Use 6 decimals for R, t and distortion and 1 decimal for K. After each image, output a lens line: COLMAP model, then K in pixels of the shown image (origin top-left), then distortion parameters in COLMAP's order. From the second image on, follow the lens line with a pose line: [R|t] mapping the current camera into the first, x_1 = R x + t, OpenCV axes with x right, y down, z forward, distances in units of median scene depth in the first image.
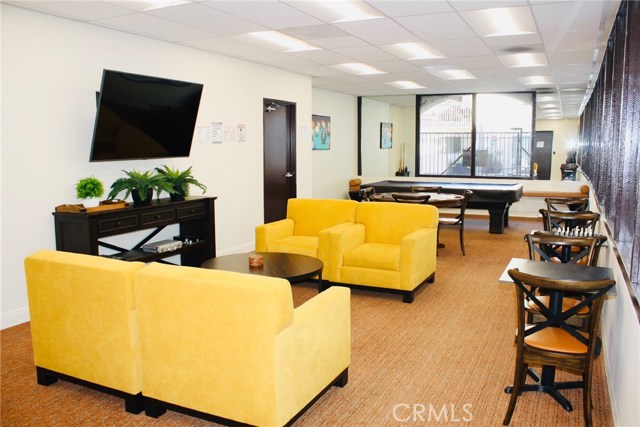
lens RADIAL K [[535.3, 0, 320.0], [0, 535.3, 213.5], [0, 0, 1]] dist [-0.121272, 0.004142]
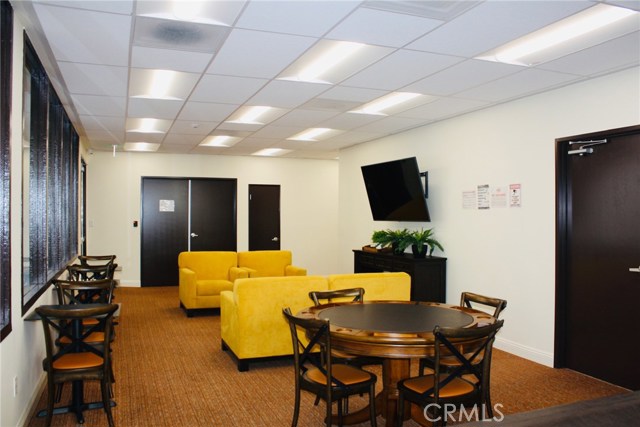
lens RADIAL K [[535.3, 0, 320.0], [0, 535.3, 213.5], [0, 0, 1]] dist [-0.121272, 0.004142]
pose [[-0.684757, 0.002638, -0.728767, 0.694703], [-0.091303, 0.991804, 0.089380, -0.195173], [0.723029, 0.127742, -0.678904, 1.535245]]
